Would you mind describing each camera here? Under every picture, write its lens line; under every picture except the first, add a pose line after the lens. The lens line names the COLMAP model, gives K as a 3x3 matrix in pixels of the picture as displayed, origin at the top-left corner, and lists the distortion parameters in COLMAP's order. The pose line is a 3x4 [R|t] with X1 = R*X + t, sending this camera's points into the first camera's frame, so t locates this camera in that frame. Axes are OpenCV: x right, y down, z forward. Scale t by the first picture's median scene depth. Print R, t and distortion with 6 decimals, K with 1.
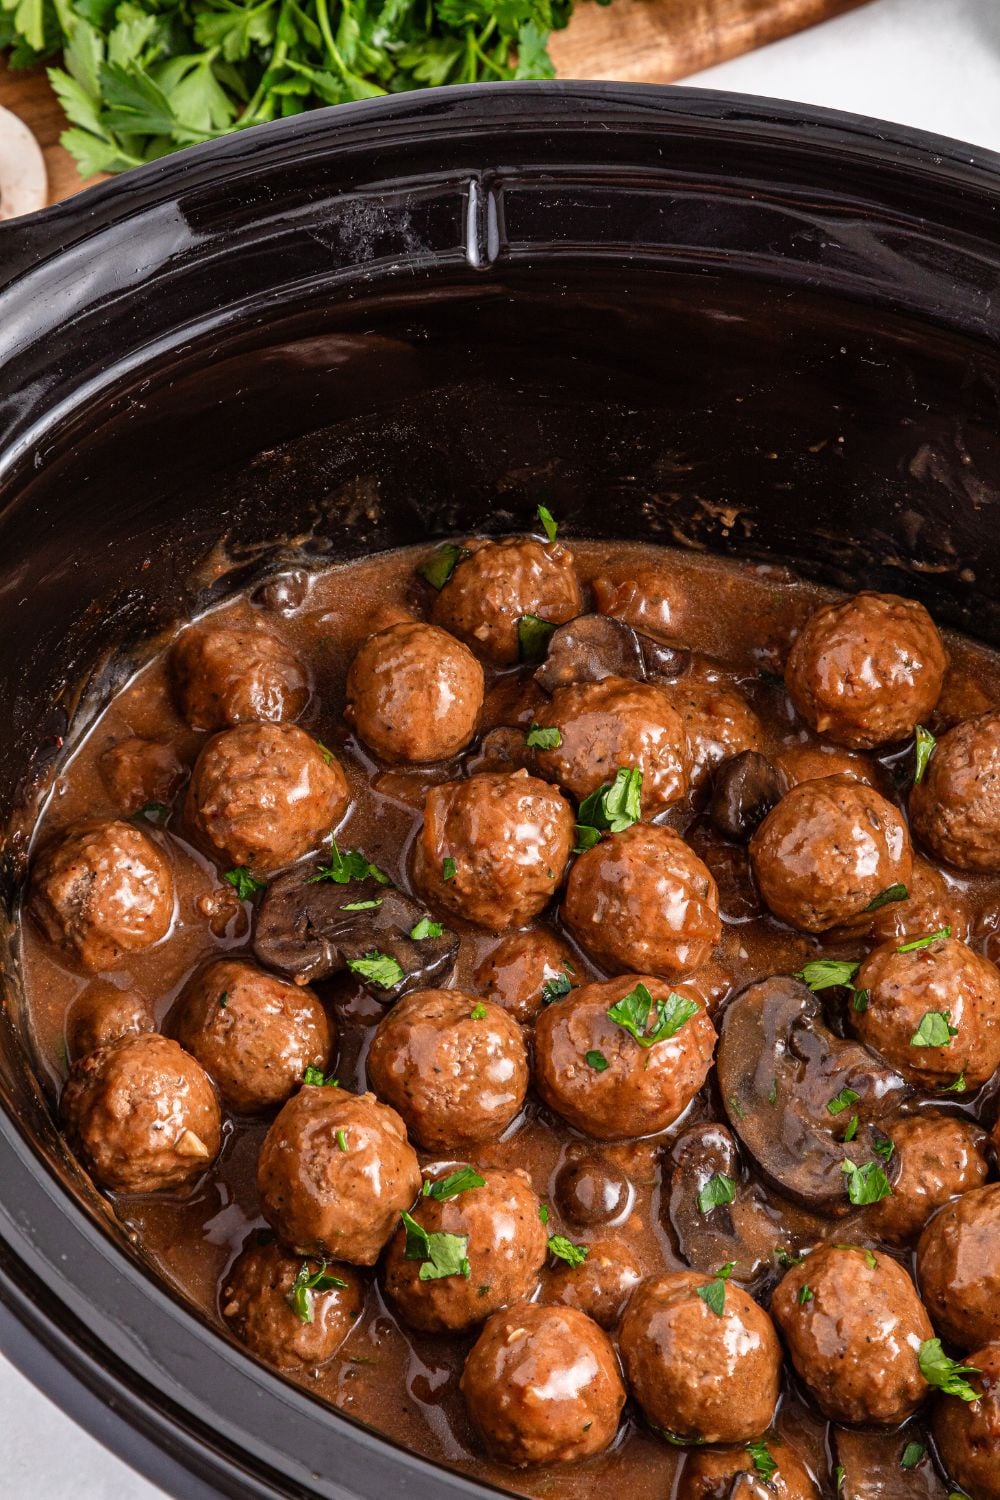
lens RADIAL K [[4297.0, 0, 500.0], [0, 4297.0, 750.0], [0, 0, 1]] dist [0.542852, -0.044848]
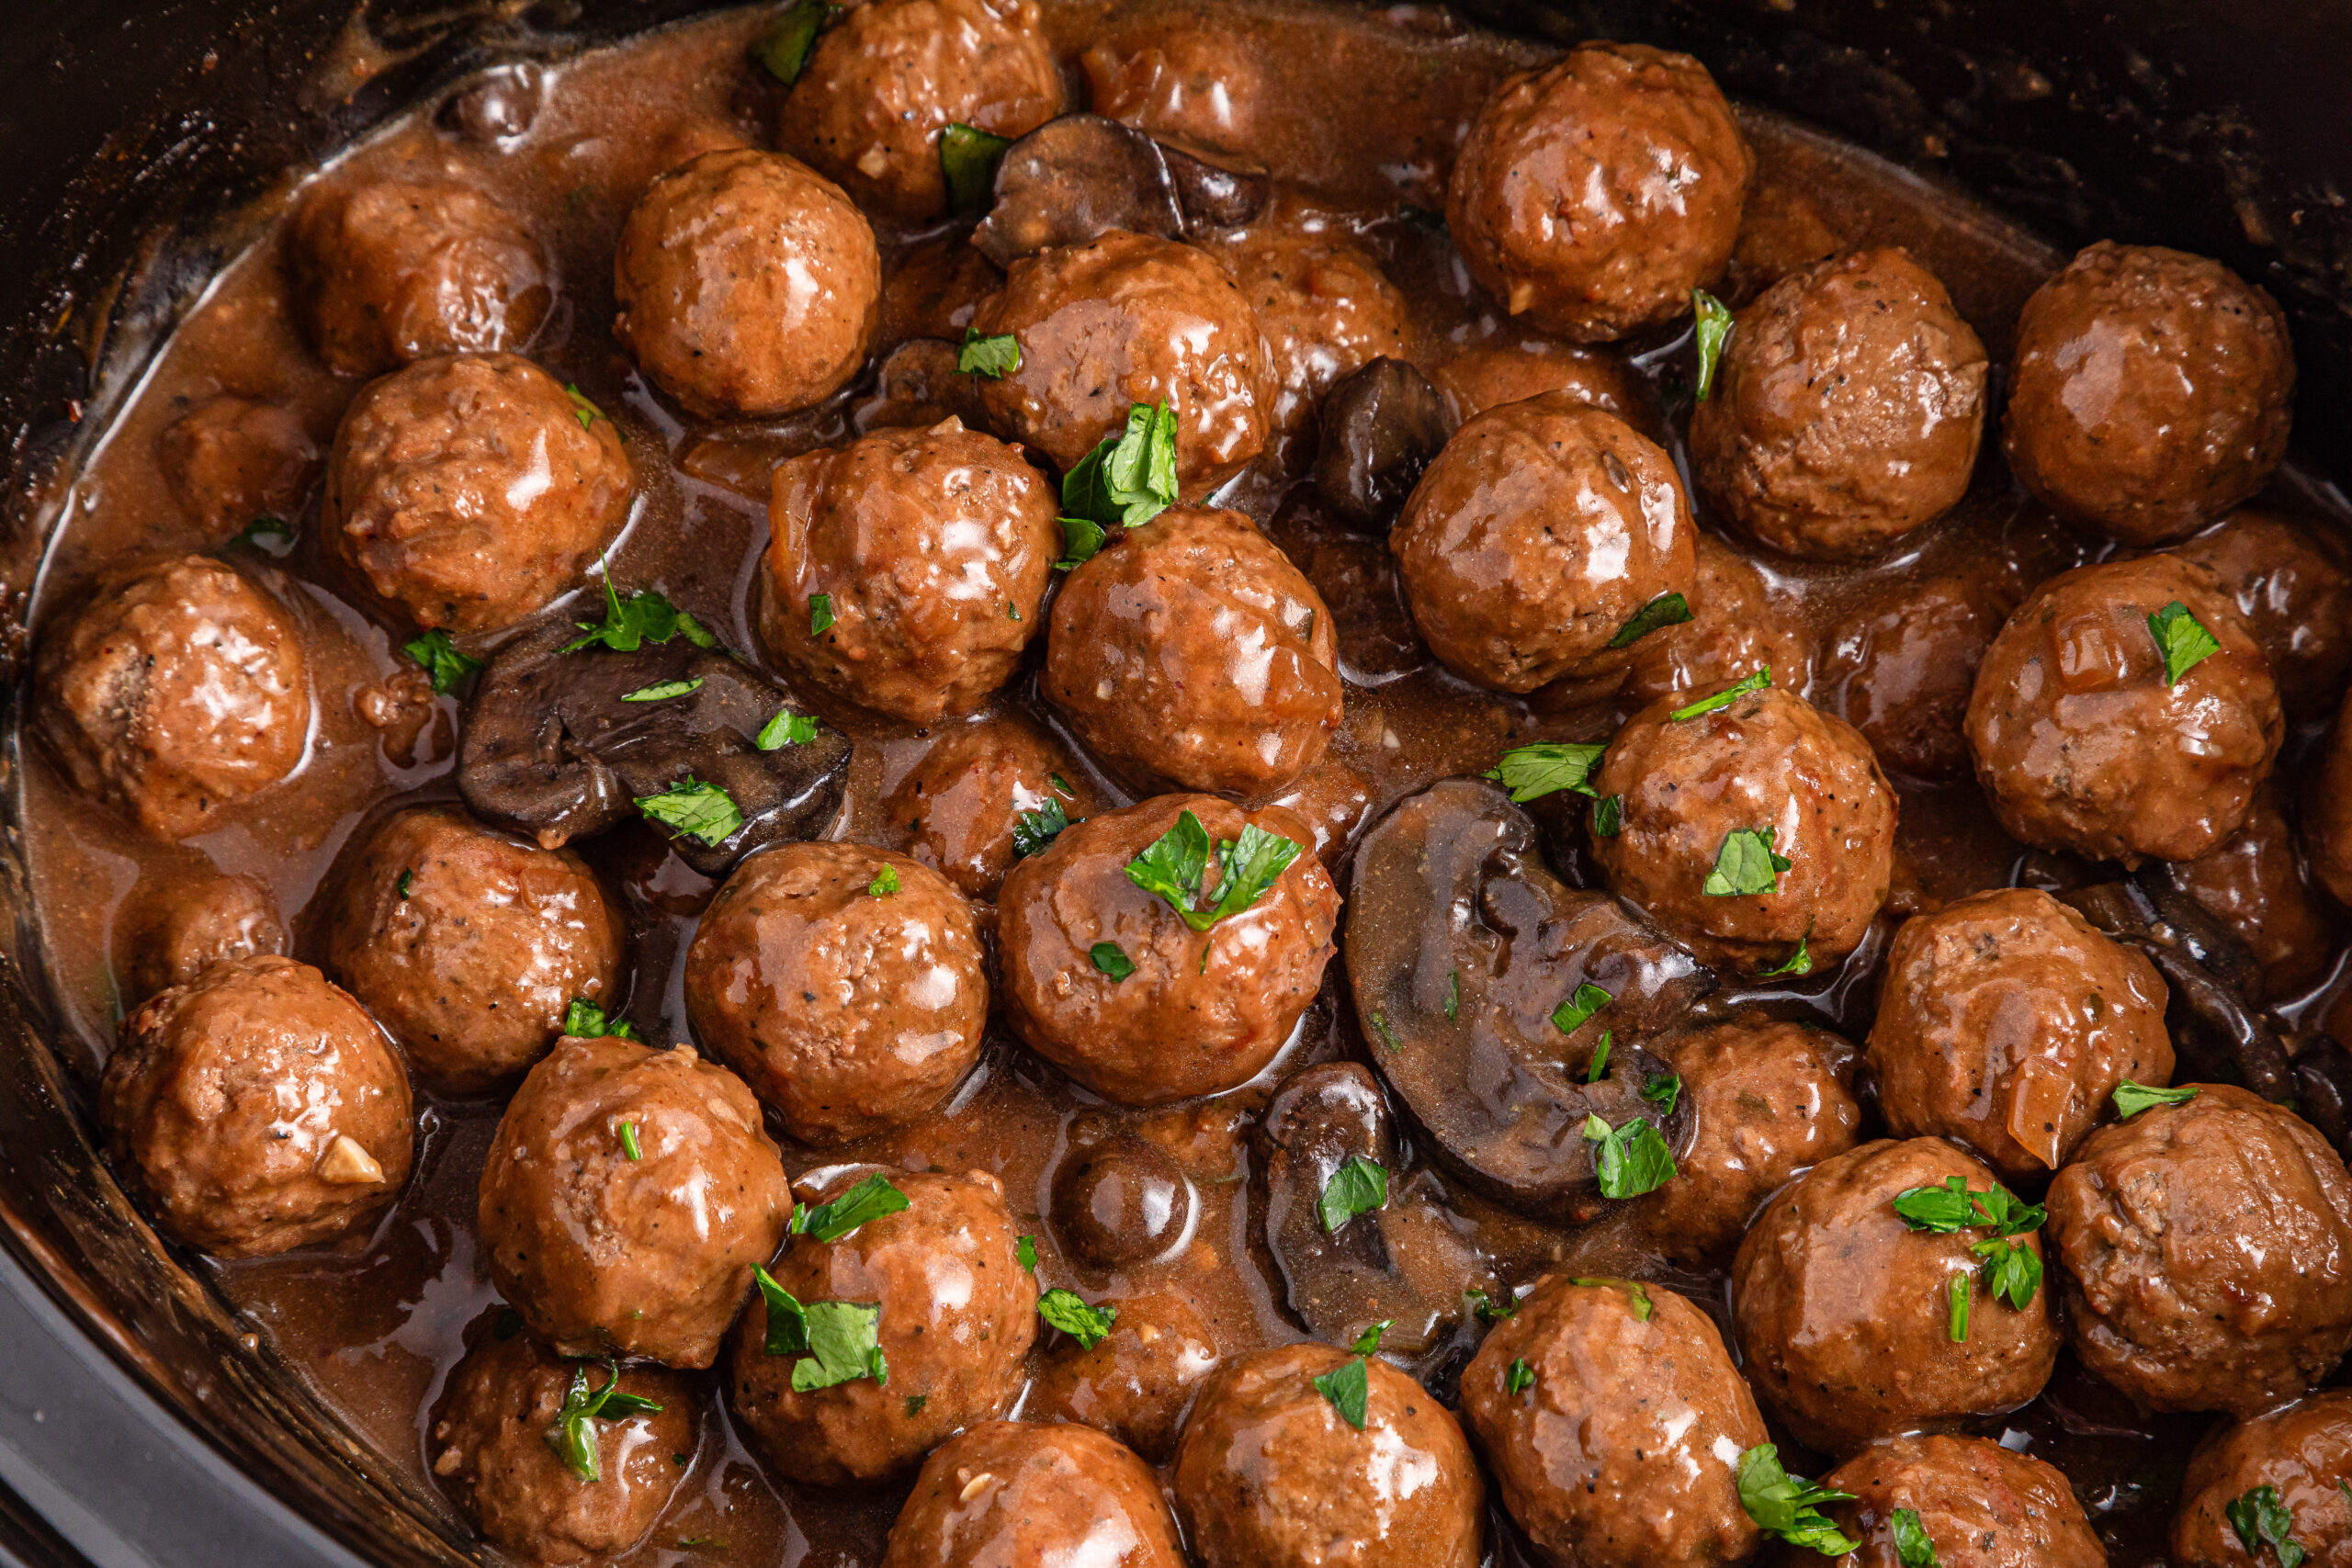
lens RADIAL K [[6737.1, 0, 1176.0], [0, 6737.1, 784.0], [0, 0, 1]] dist [0.542852, -0.044848]
pose [[0.998339, -0.056890, -0.009137, 0.038284], [0.057323, 0.996692, 0.057610, 0.003197], [0.005829, -0.058039, 0.998297, 0.171239]]
